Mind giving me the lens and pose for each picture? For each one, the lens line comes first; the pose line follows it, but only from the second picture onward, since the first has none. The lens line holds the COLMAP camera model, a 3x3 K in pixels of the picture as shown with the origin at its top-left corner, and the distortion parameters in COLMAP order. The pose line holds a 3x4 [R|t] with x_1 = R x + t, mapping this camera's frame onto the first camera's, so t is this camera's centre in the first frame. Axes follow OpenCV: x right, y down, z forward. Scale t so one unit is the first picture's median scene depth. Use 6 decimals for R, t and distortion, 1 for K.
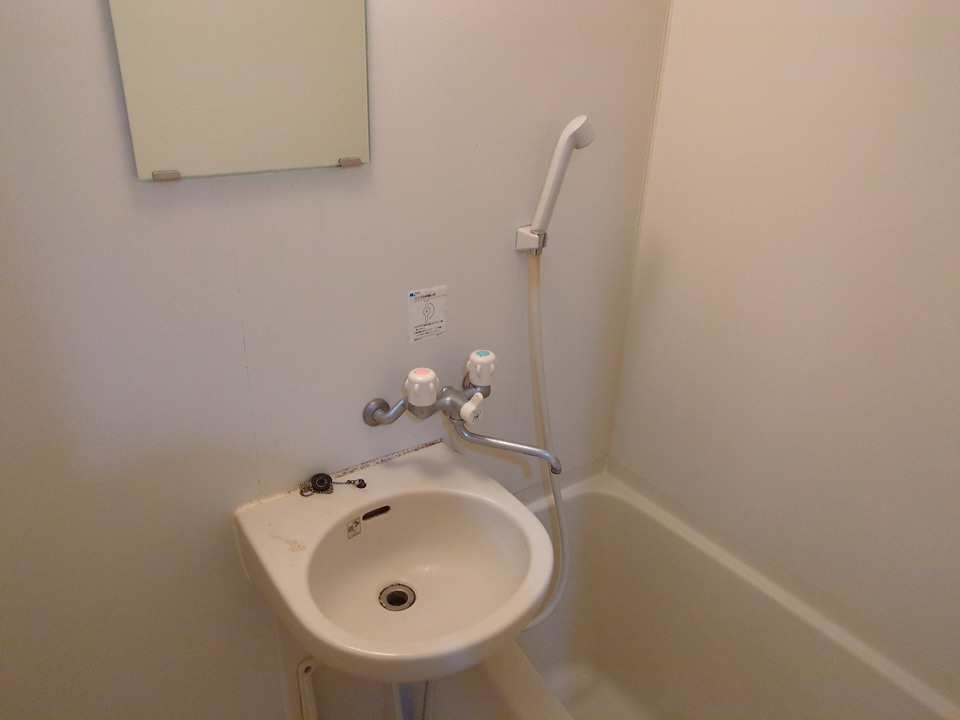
lens RADIAL K [[706.5, 0, 480.0], [0, 706.5, 360.0], [0, 0, 1]] dist [0.009276, 0.005613]
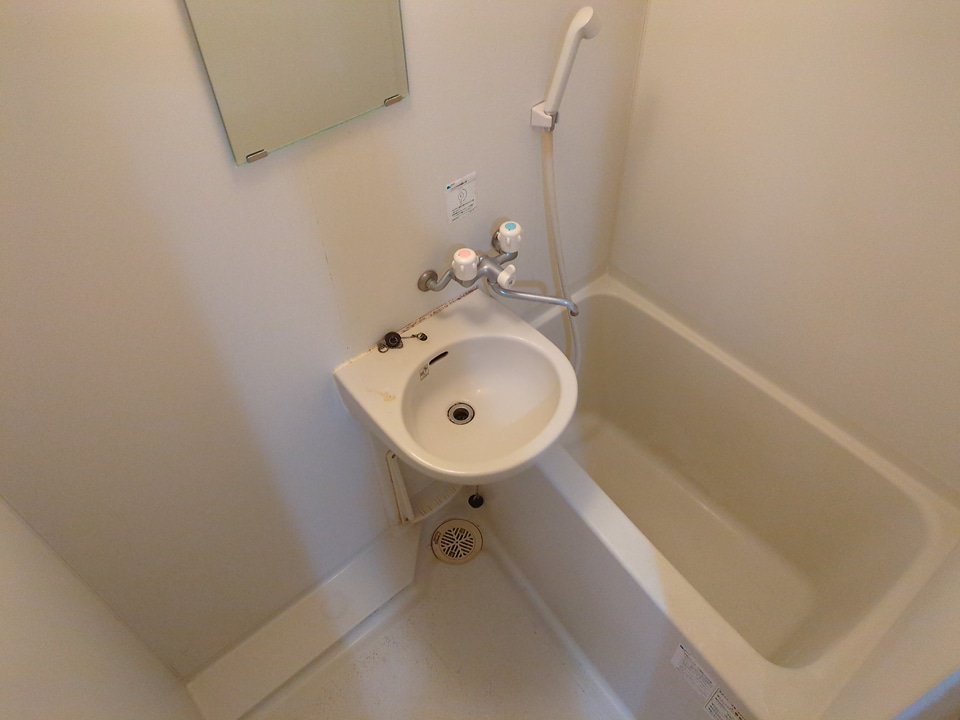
lens RADIAL K [[716.5, 0, 483.2], [0, 716.5, 353.0], [0, 0, 1]] dist [0.010113, 0.005634]
pose [[0.995522, -0.093954, 0.010412, -0.075813], [0.081574, 0.909517, 0.407585, -0.317657], [-0.047764, -0.404910, 0.913108, -0.202580]]
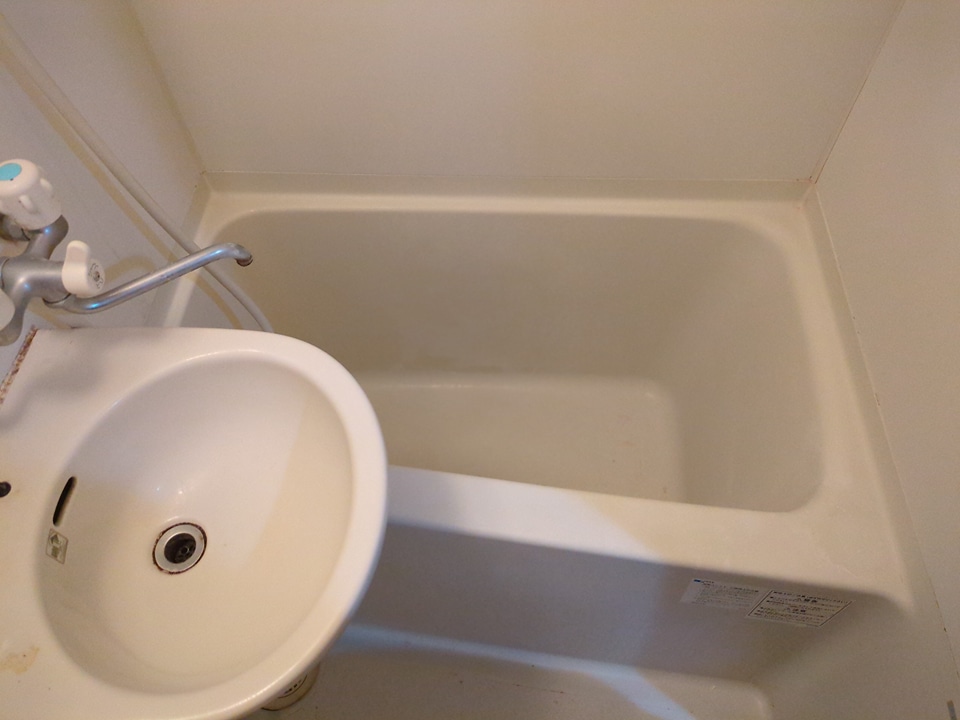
lens RADIAL K [[716.5, 0, 483.2], [0, 716.5, 353.0], [0, 0, 1]] dist [0.010113, 0.005634]
pose [[0.625538, -0.673291, 0.394185, -0.078127], [0.355553, 0.695736, 0.624126, -0.126544], [-0.694467, -0.250261, 0.674600, 0.358112]]
